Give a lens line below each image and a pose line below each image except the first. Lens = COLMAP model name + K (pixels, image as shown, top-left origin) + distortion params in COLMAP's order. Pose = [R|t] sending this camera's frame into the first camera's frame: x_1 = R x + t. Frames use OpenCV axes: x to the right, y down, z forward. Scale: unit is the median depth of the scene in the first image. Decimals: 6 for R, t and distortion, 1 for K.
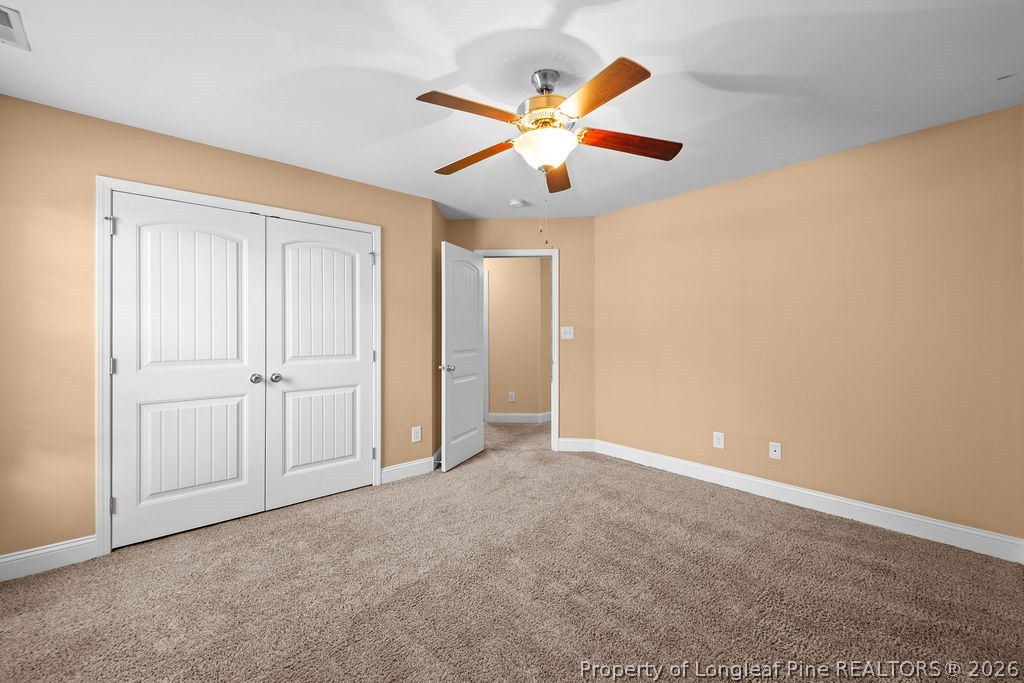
lens RADIAL K [[421.6, 0, 508.9], [0, 421.6, 335.3], [0, 0, 1]] dist [0.008634, -0.000205]
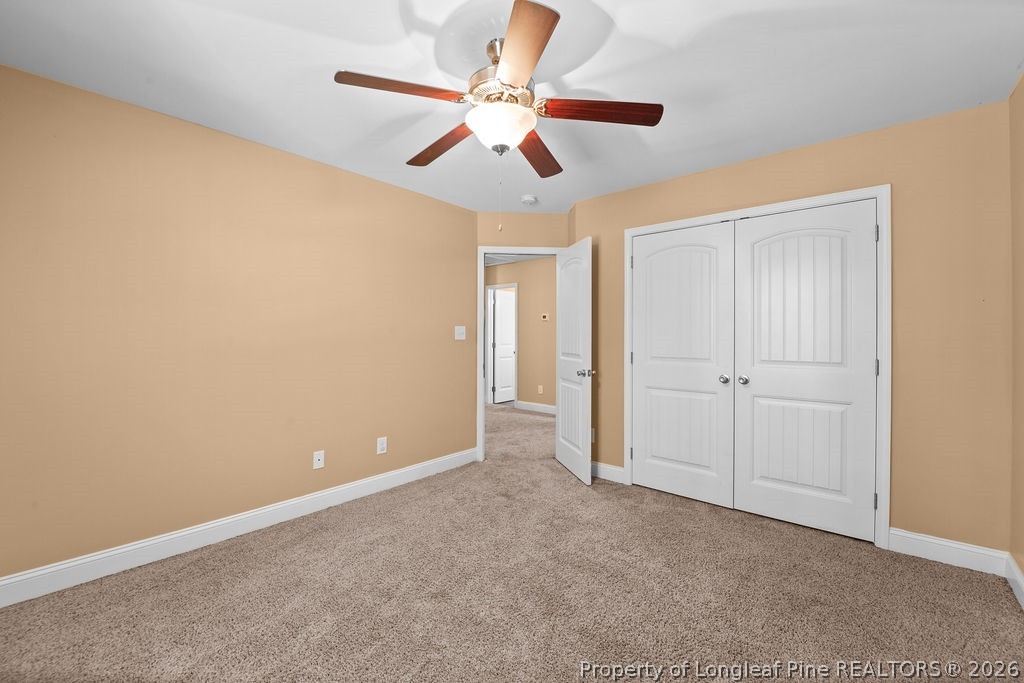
lens RADIAL K [[421.6, 0, 513.4], [0, 421.6, 338.0], [0, 0, 1]] dist [0.008634, -0.000205]
pose [[0.150885, 0.008639, -0.988514, 0.322752], [-0.008373, 0.999937, 0.007461, -0.000931], [0.988516, 0.007151, 0.150947, 0.292091]]
